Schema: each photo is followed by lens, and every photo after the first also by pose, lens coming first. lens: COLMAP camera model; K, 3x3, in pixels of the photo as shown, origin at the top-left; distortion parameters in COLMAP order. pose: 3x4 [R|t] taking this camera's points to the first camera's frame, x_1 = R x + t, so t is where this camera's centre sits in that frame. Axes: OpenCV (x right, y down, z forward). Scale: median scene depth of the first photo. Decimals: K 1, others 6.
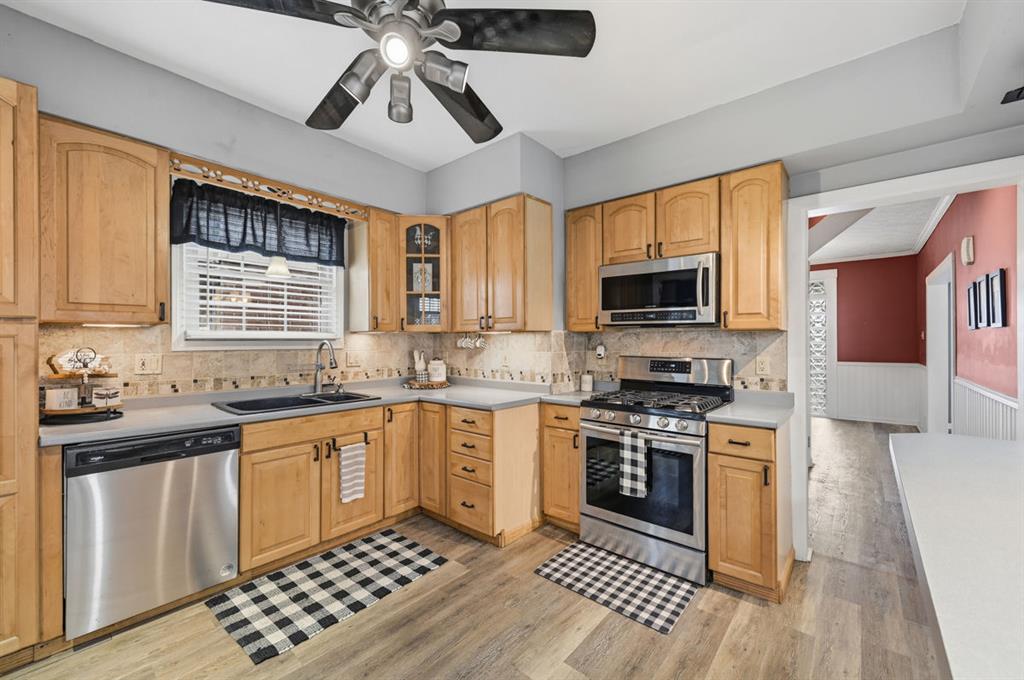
lens RADIAL K [[406.2, 0, 509.4], [0, 406.2, 338.2], [0, 0, 1]] dist [-0.000742, 0.000030]
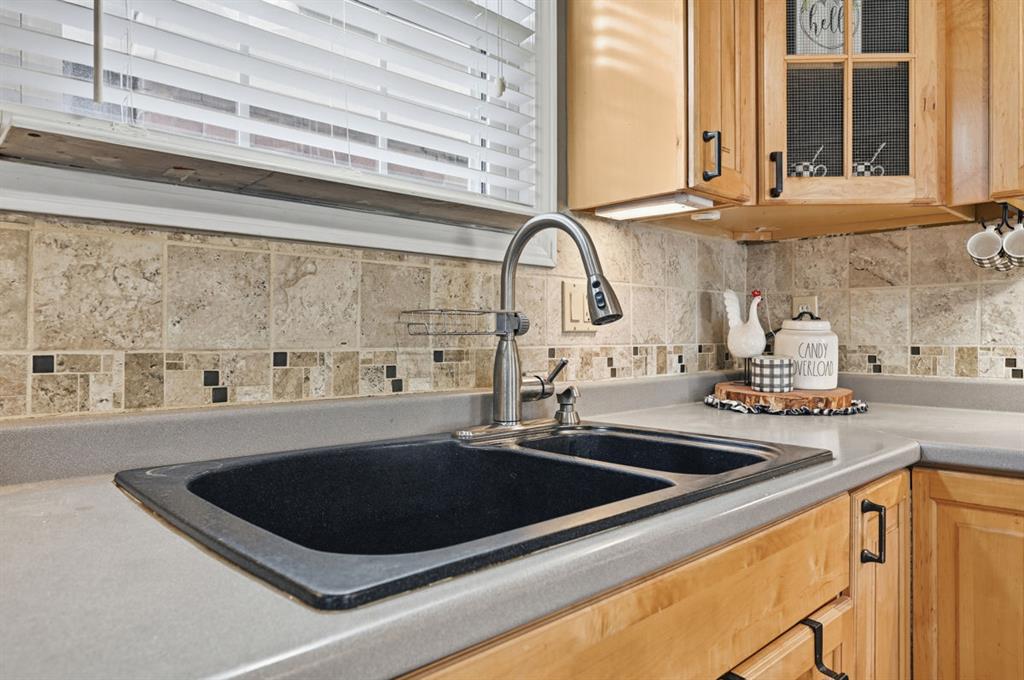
lens RADIAL K [[664.0, 0, 501.2], [0, 664.0, 340.1], [0, 0, 1]] dist [0.000084, 0.000235]
pose [[0.993854, -0.001041, -0.110691, -0.462019], [0.002277, 0.999936, 0.011046, 0.082630], [0.110672, -0.011230, 0.993794, 0.631561]]
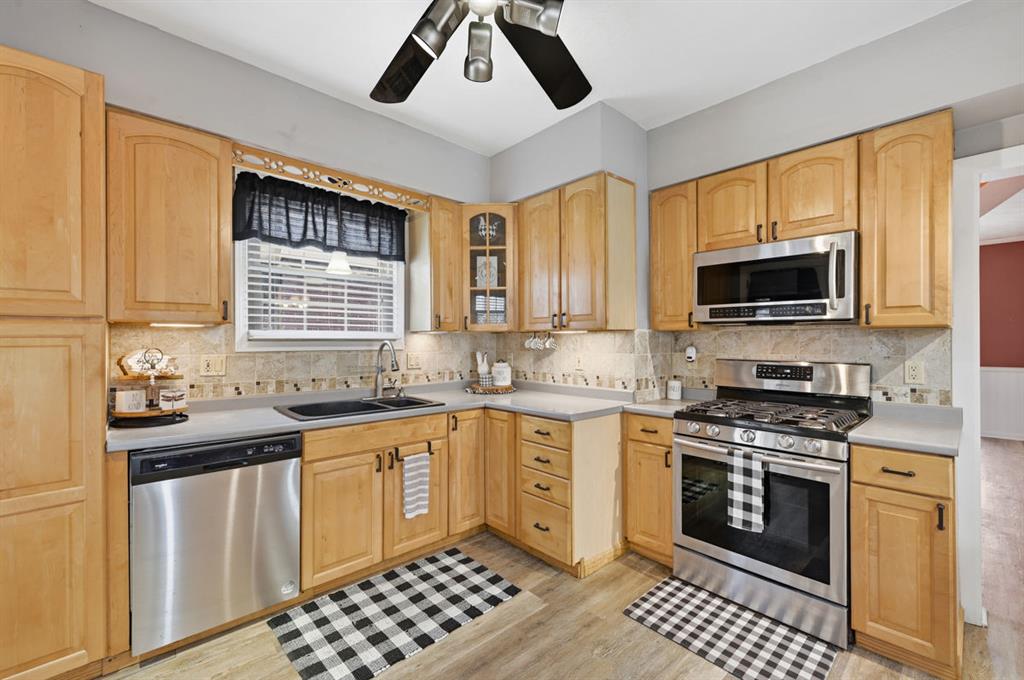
lens RADIAL K [[419.4, 0, 508.1], [0, 419.4, 339.5], [0, 0, 1]] dist [0.001336, -0.001413]
pose [[0.992042, -0.000719, -0.125904, -0.057792], [0.000908, 0.999999, 0.001444, 0.001243], [0.125902, -0.001546, 0.992041, 0.084207]]
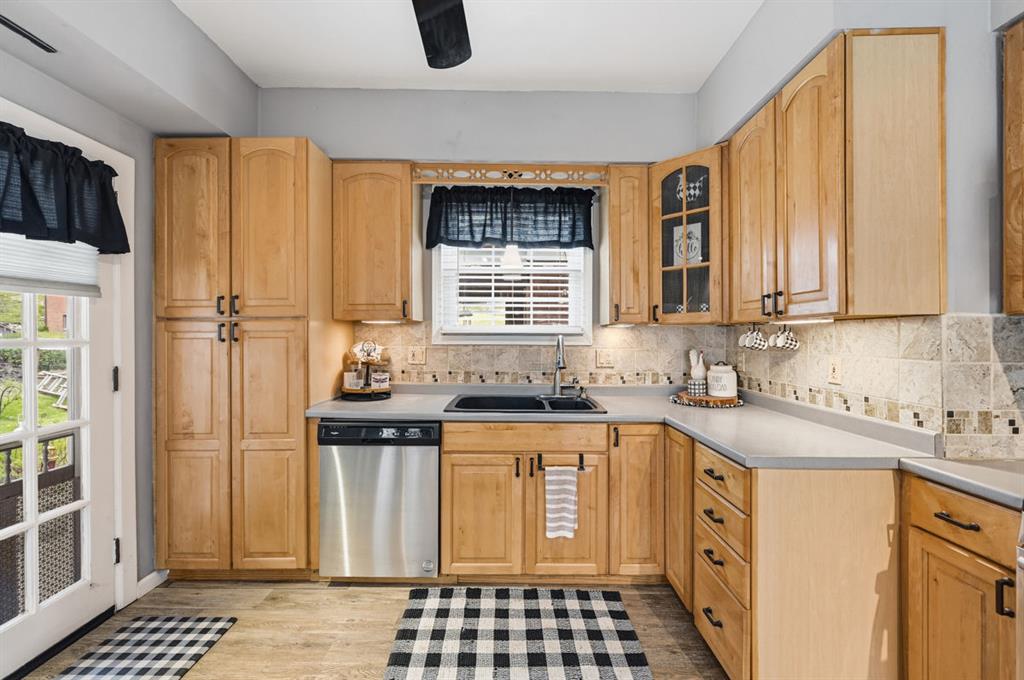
lens RADIAL K [[406.2, 0, 521.4], [0, 406.2, 336.8], [0, 0, 1]] dist [-0.000742, 0.000030]
pose [[0.655862, 0.003108, -0.754874, 0.150529], [-0.000847, 0.999994, 0.003382, 0.005657], [0.754880, -0.001579, 0.655861, 0.396986]]
